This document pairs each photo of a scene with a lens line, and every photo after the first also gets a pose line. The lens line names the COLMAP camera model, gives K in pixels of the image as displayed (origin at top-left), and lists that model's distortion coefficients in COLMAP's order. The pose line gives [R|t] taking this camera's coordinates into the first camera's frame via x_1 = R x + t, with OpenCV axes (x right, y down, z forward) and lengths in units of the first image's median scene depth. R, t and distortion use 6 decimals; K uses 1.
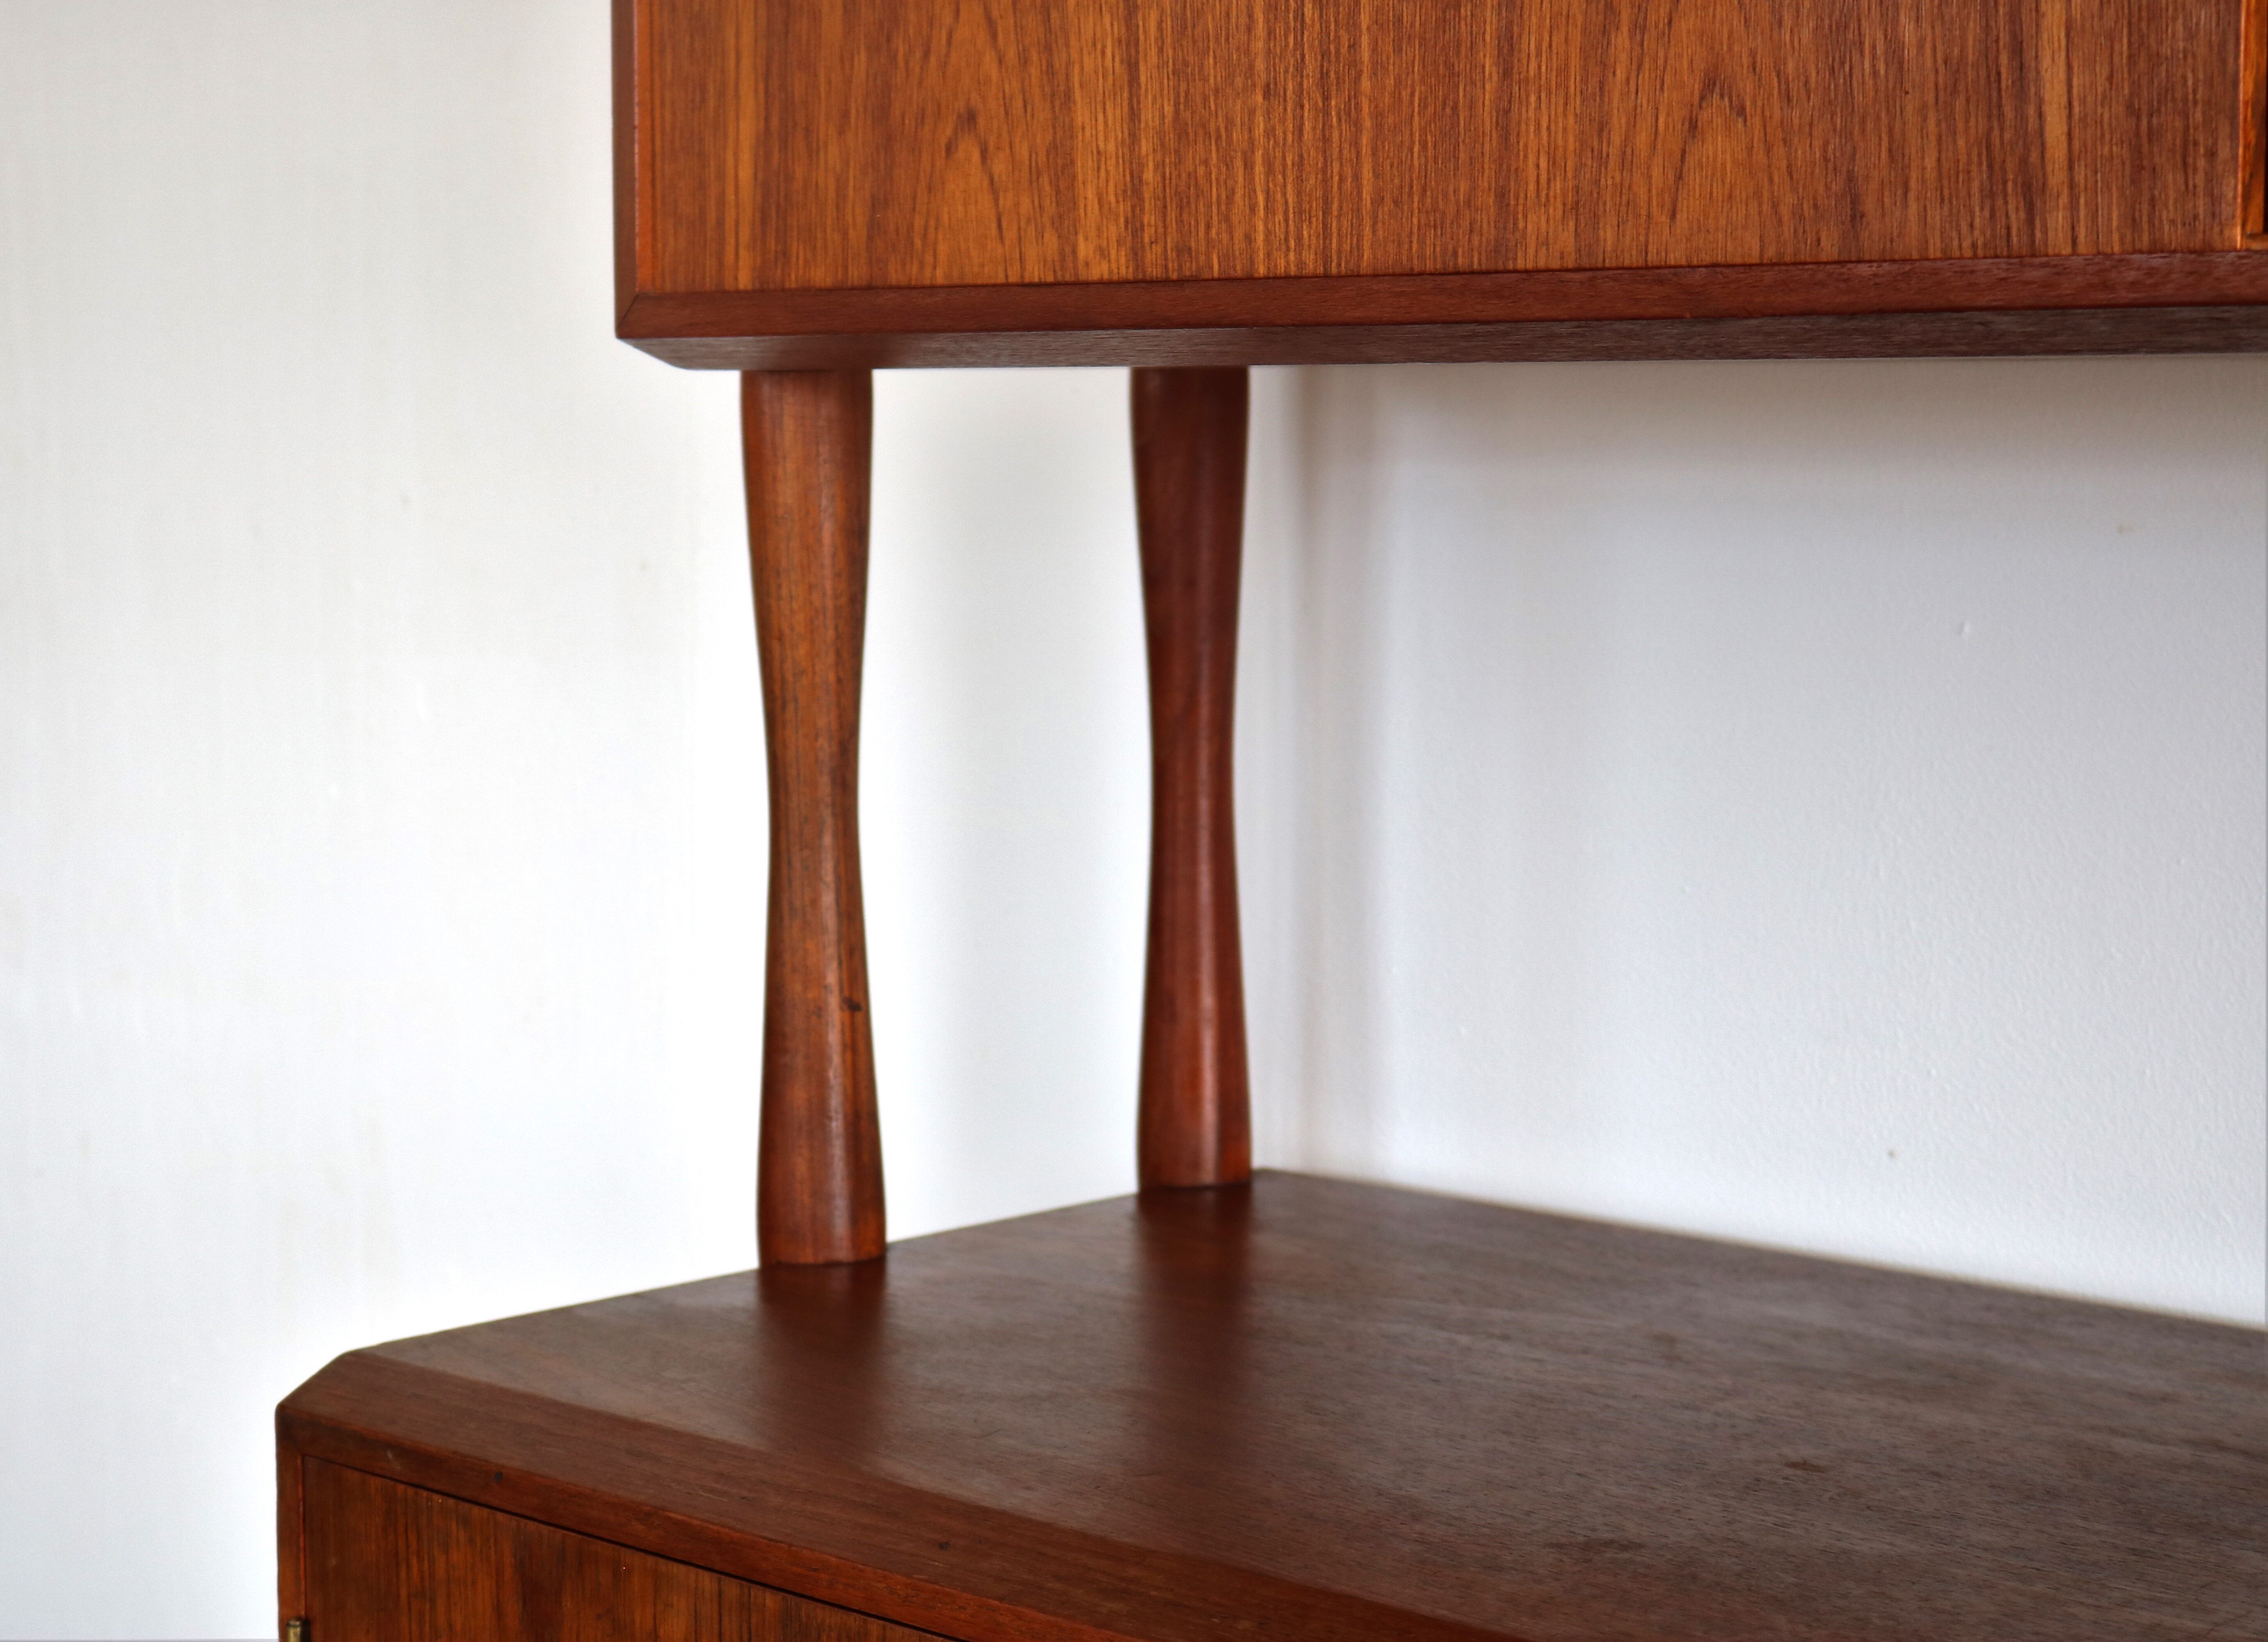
lens RADIAL K [[4268.3, 0, 1132.8], [0, 4268.3, 823.8], [0, 0, 1]] dist [0.016398, 0.000000]
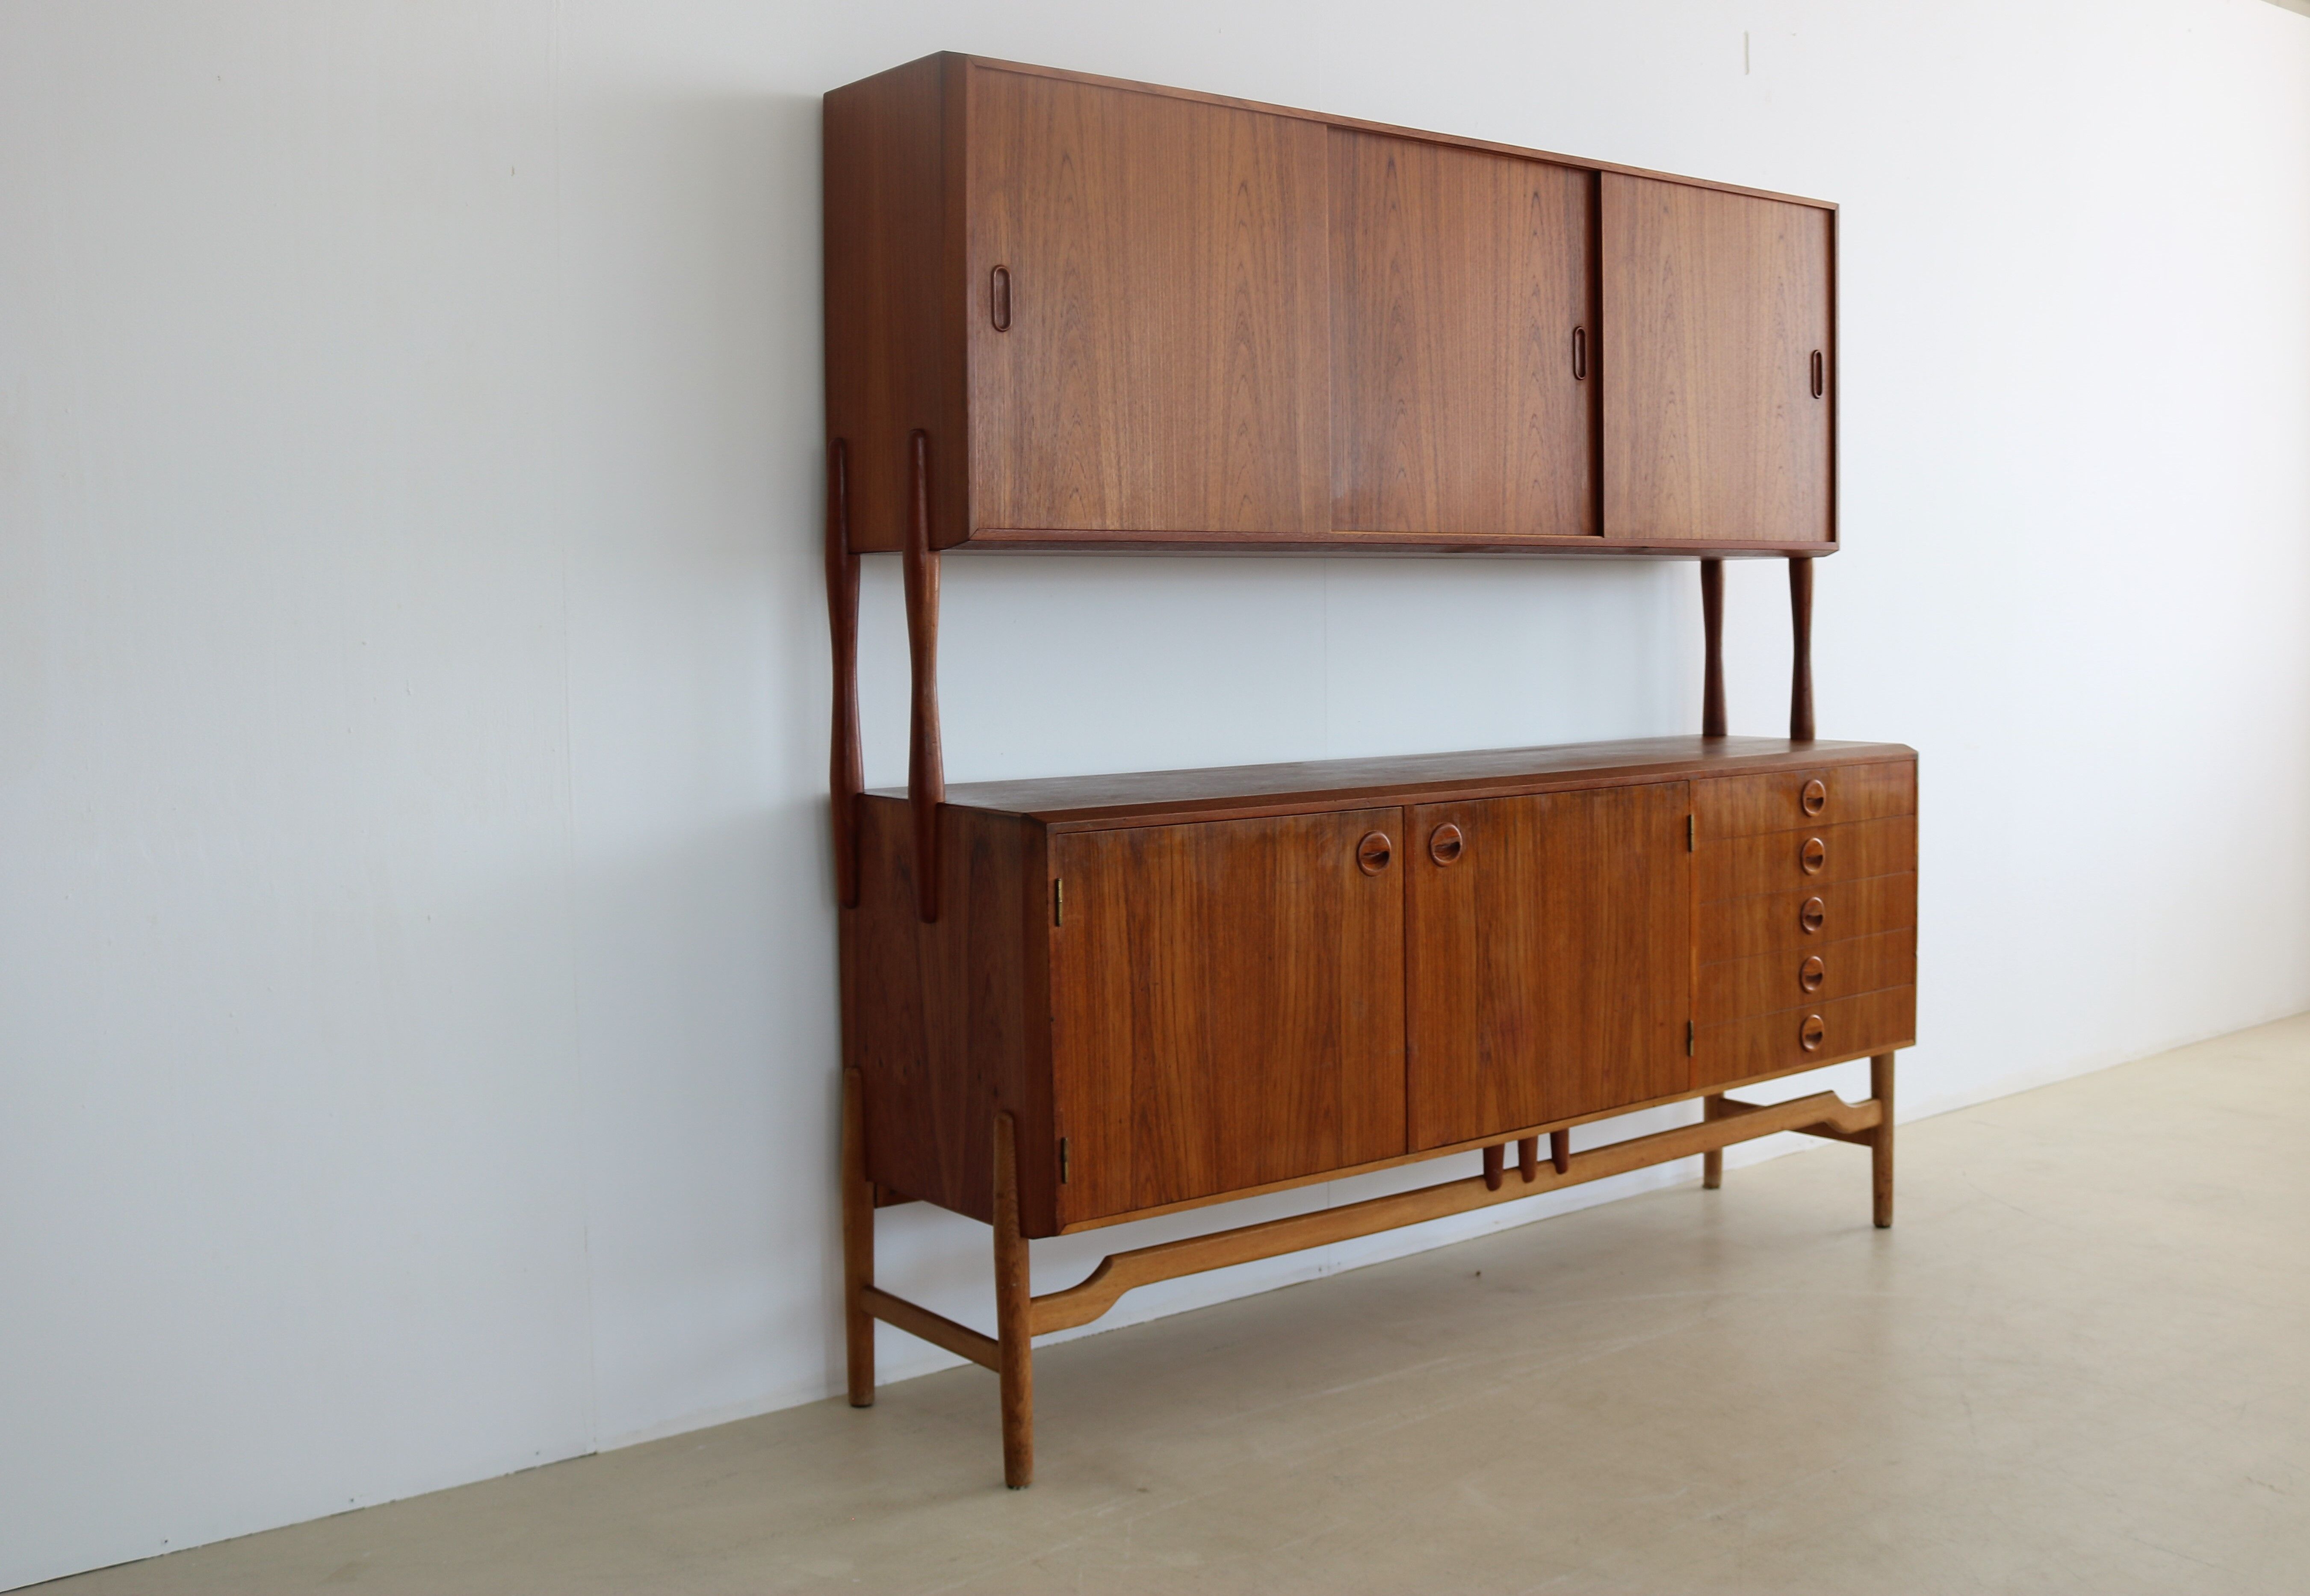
lens RADIAL K [[2329.3, 0, 1273.6], [0, 2329.3, 777.0], [0, 0, 1]] dist [-0.109824, 0.000000]
pose [[0.120870, -0.062887, 0.990674, -2.302702], [0.118211, 0.991802, 0.048536, 0.024368], [-0.985605, 0.111242, 0.127313, 0.569720]]
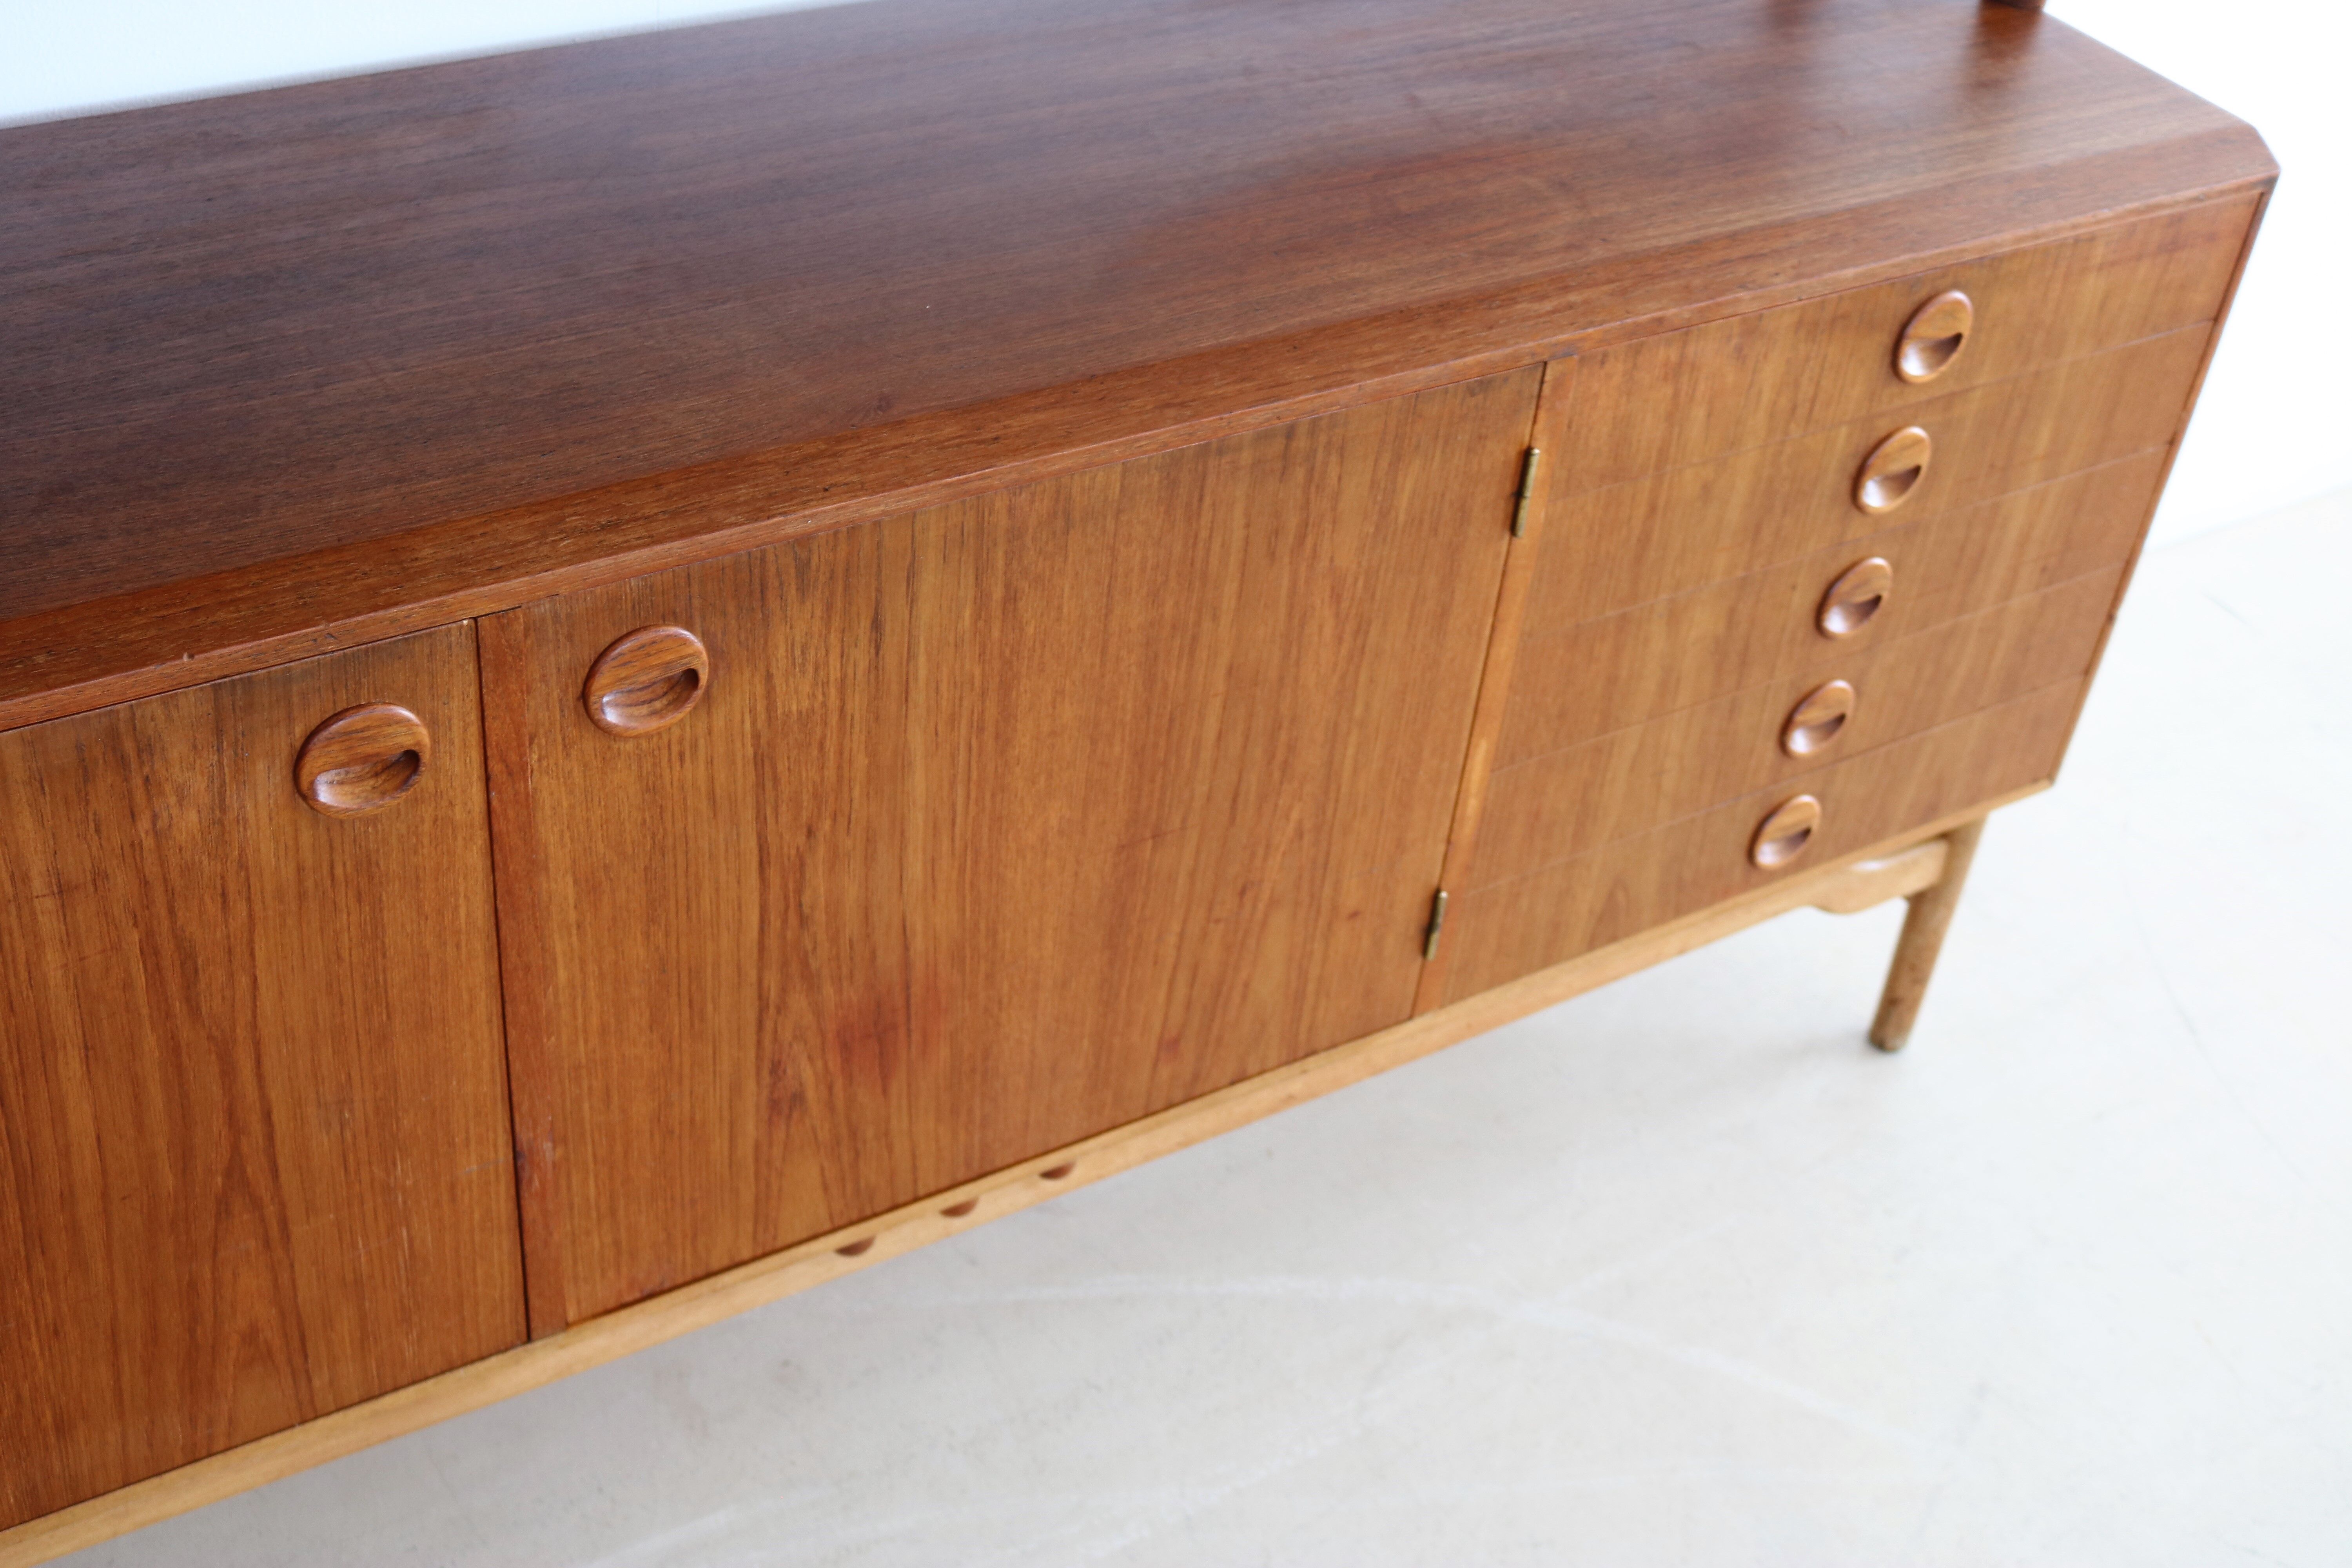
lens RADIAL K [[2764.8, 0, 1168.4], [0, 2764.8, 786.8], [0, 0, 1]] dist [-0.075332, 0.000000]
pose [[0.254842, -0.569509, 0.781483, -0.574175], [0.001058, 0.808330, 0.588729, -0.305969], [-0.966982, -0.149206, 0.206599, 0.327790]]
